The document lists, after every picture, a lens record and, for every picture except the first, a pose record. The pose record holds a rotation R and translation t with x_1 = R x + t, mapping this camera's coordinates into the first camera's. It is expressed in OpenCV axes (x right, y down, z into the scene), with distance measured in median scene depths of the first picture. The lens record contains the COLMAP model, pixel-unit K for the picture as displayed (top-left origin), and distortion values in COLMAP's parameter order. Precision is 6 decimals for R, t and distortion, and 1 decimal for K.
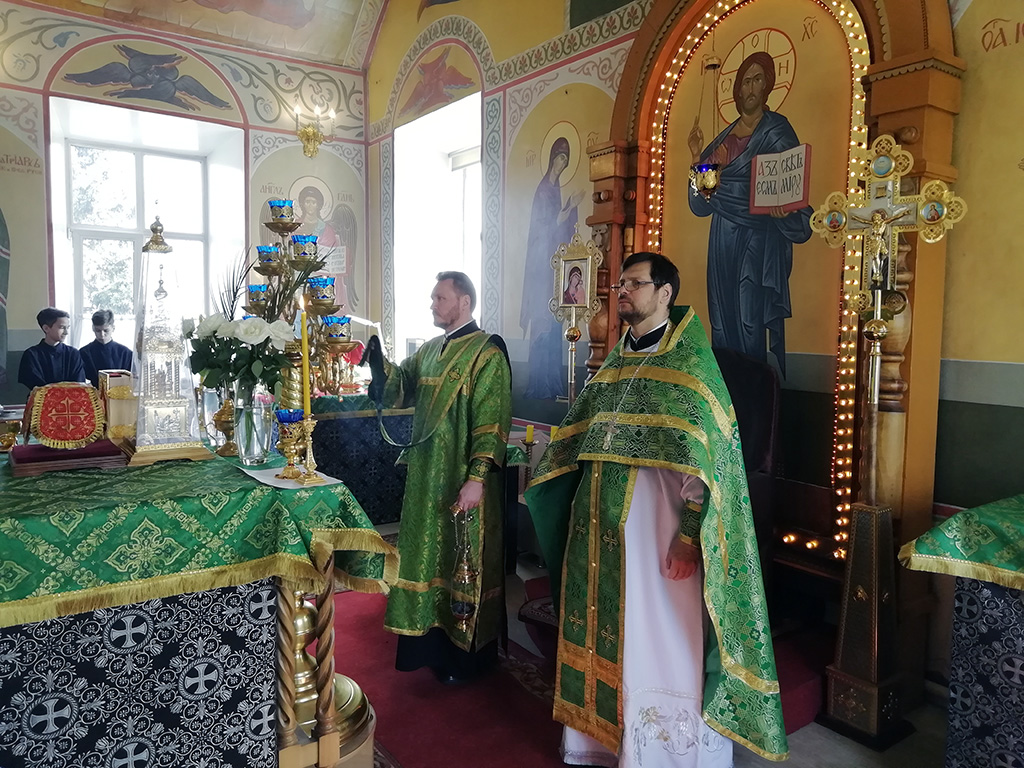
lens RADIAL K [[754.7, 0, 514.7], [0, 754.7, 370.2], [0, 0, 1]] dist [0.016941, 0.003233]
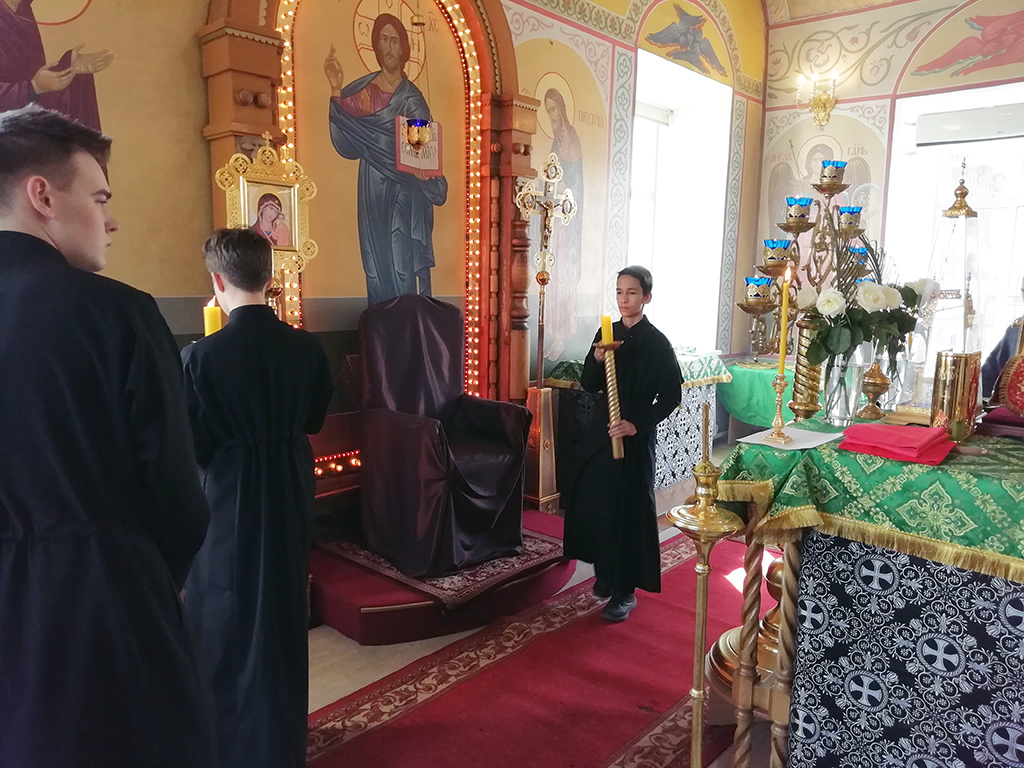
lens RADIAL K [[756.1, 0, 514.3], [0, 756.1, 370.0], [0, 0, 1]] dist [0.022171, -0.005883]
pose [[-0.210966, -0.137832, 0.967727, -0.813522], [0.046348, 0.987485, 0.150750, -0.079483], [-0.976394, 0.076655, -0.201937, 1.080813]]
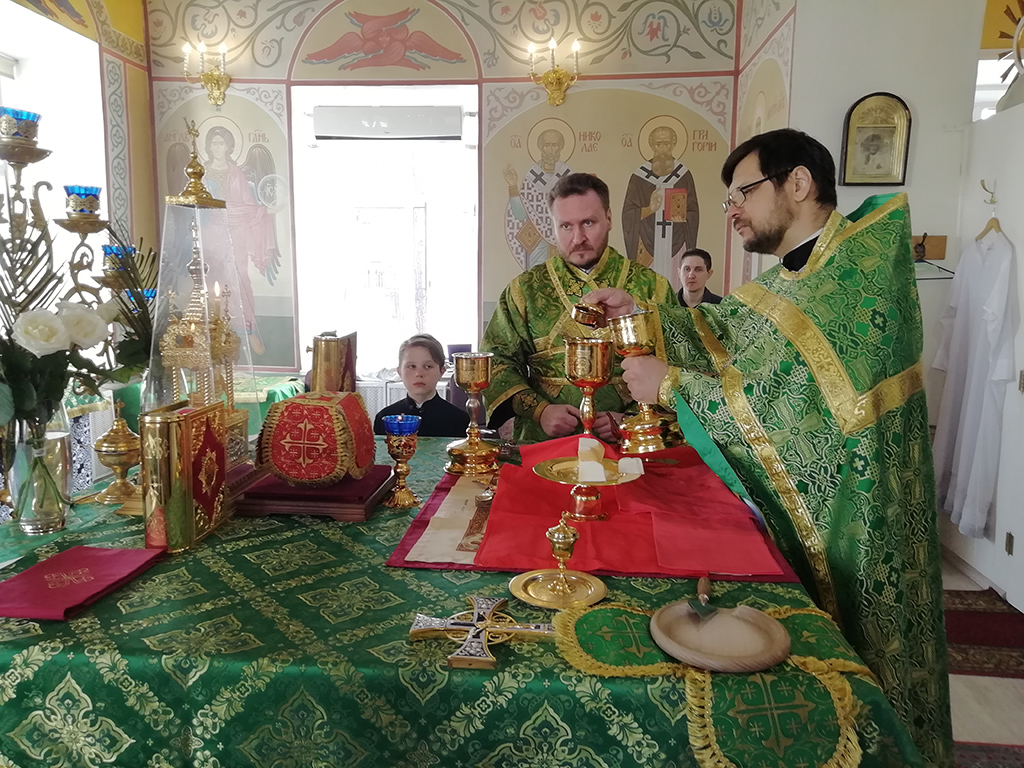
lens RADIAL K [[757.5, 0, 507.2], [0, 757.5, 375.7], [0, 0, 1]] dist [0.018505, 0.000520]
pose [[-0.753495, -0.105826, 0.648881, -0.699019], [0.026040, 0.981382, 0.190292, -0.075645], [-0.656938, 0.160281, -0.736710, 0.818141]]
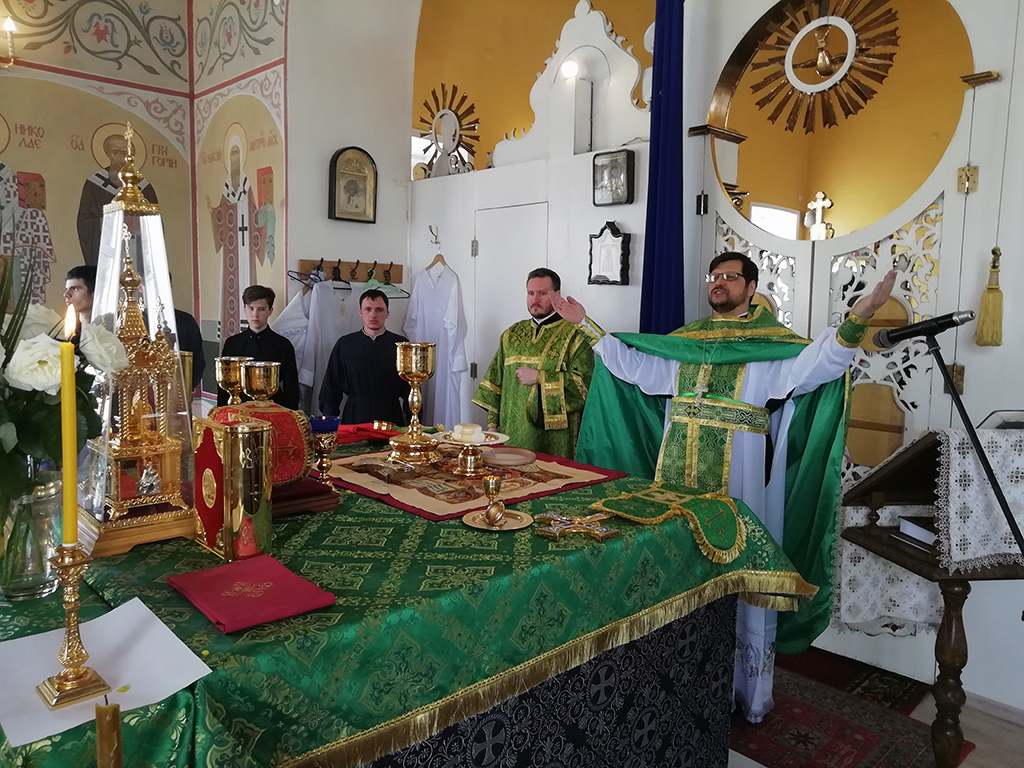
lens RADIAL K [[756.1, 0, 514.3], [0, 756.1, 370.0], [0, 0, 1]] dist [0.022171, -0.005883]
pose [[-0.989409, -0.022119, -0.143460, -0.427998], [-0.044354, 0.987122, 0.153700, -0.081317], [0.138213, 0.158436, -0.977648, 1.027539]]
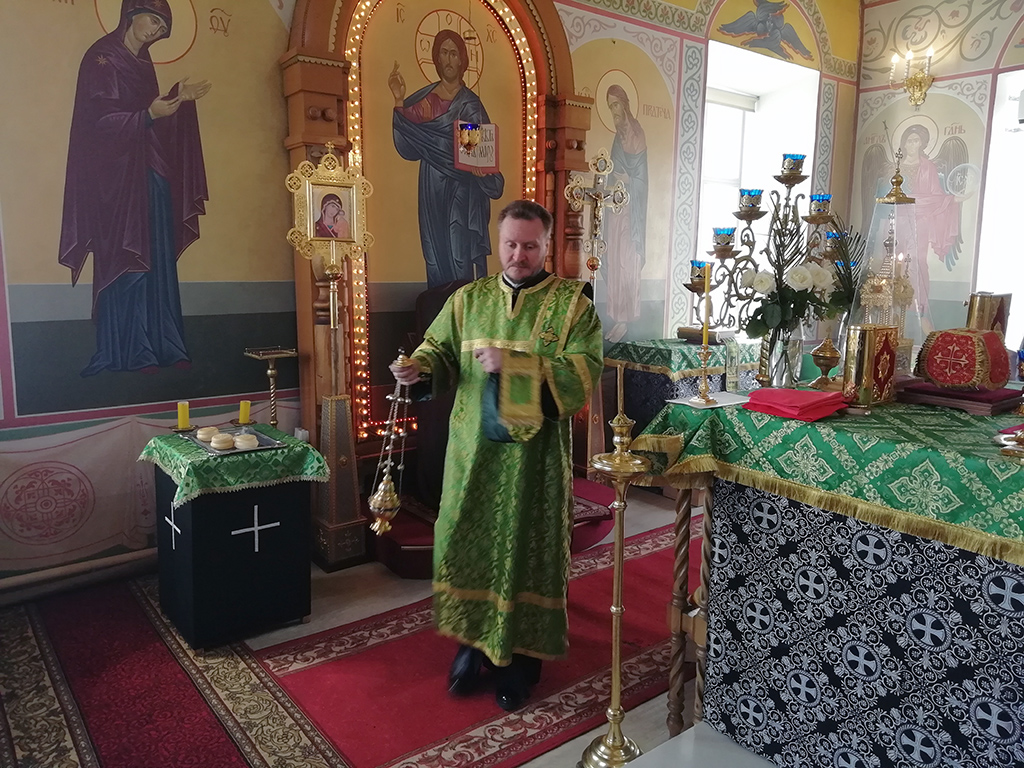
lens RADIAL K [[754.7, 0, 514.7], [0, 754.7, 370.2], [0, 0, 1]] dist [0.016941, 0.003233]
pose [[-0.032841, -0.154888, 0.987386, -0.943339], [0.057349, 0.985999, 0.156578, -0.071373], [-0.997814, 0.061768, -0.023499, 0.956981]]
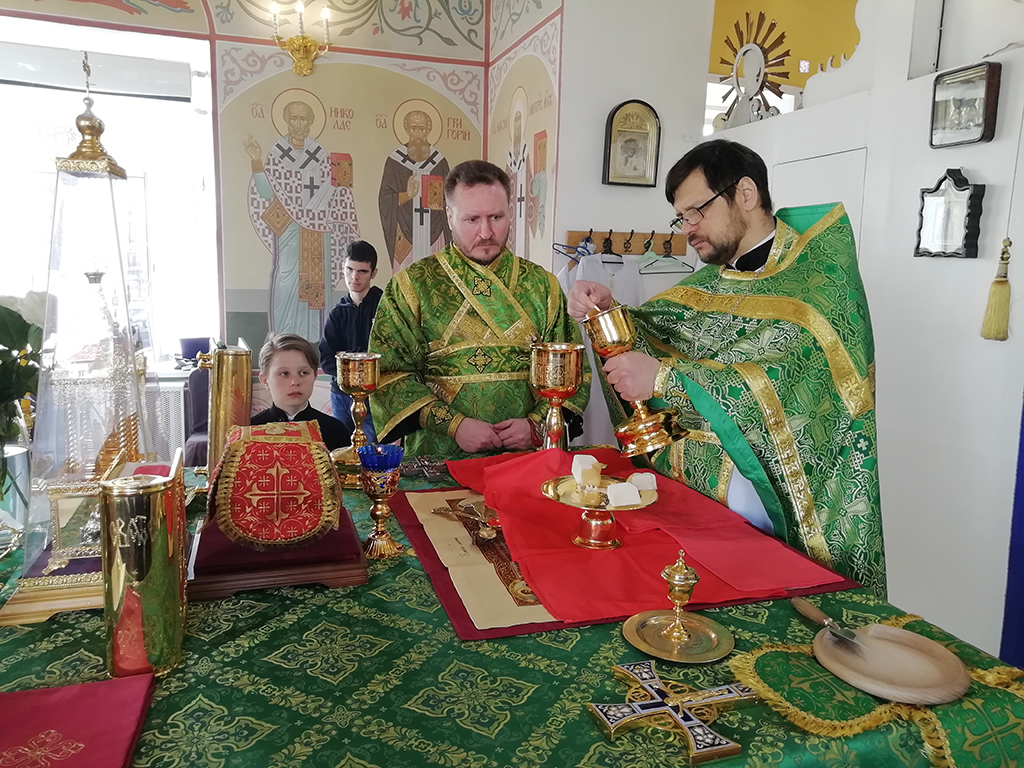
lens RADIAL K [[761.1, 0, 510.2], [0, 761.1, 374.3], [0, 0, 1]] dist [0.025051, -0.011123]
pose [[-0.952393, -0.081948, 0.293652, -0.537060], [-0.019170, 0.977388, 0.210582, -0.082091], [-0.304269, 0.194927, -0.932429, 0.851234]]
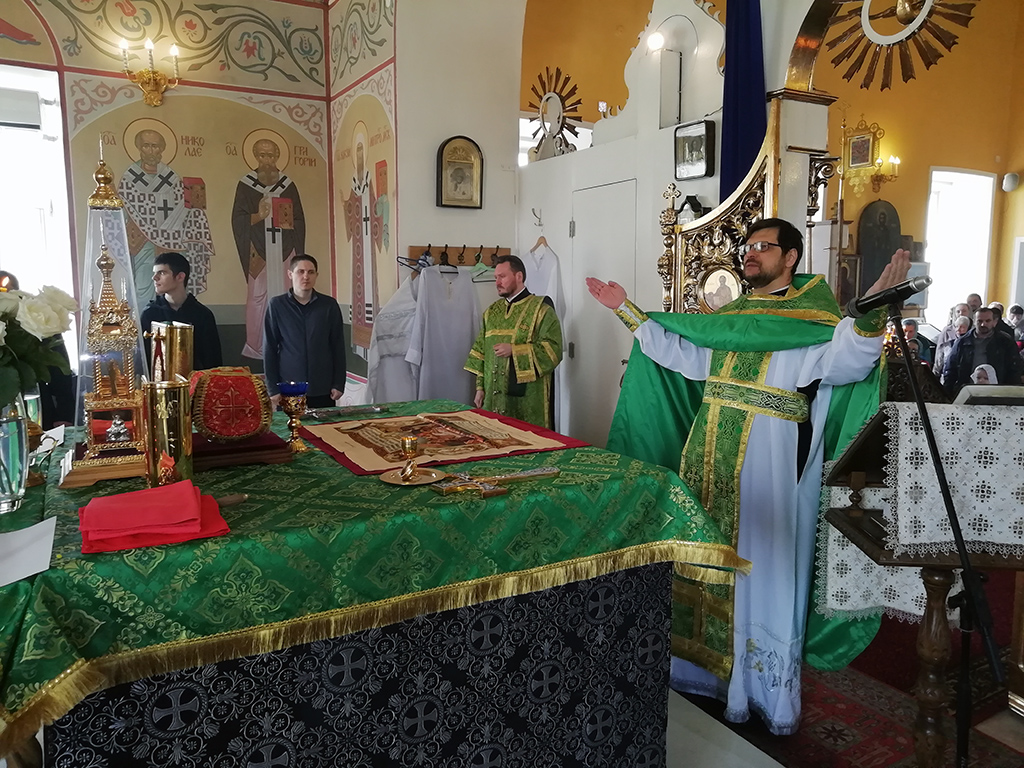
lens RADIAL K [[760.3, 0, 512.6], [0, 760.3, 369.6], [0, 0, 1]] dist [0.020451, -0.007360]
pose [[-0.994801, -0.027154, 0.098150, -0.587743], [-0.009172, 0.983768, 0.179212, -0.080733], [-0.101423, 0.177380, -0.978902, 1.061820]]
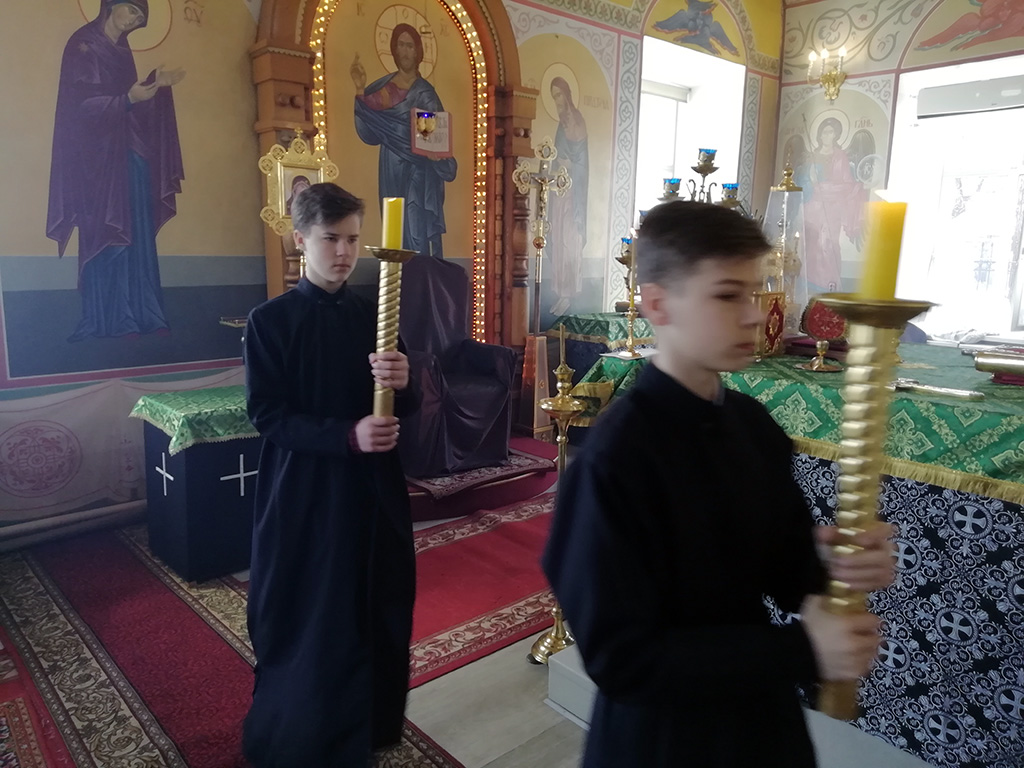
lens RADIAL K [[747.3, 0, 515.6], [0, 747.3, 372.8], [0, 0, 1]] dist [0.026570, -0.003693]
pose [[-0.105948, -0.182847, 0.977416, -1.058967], [0.049478, 0.980761, 0.188836, -0.068276], [-0.993140, 0.068368, -0.094862, 0.974930]]
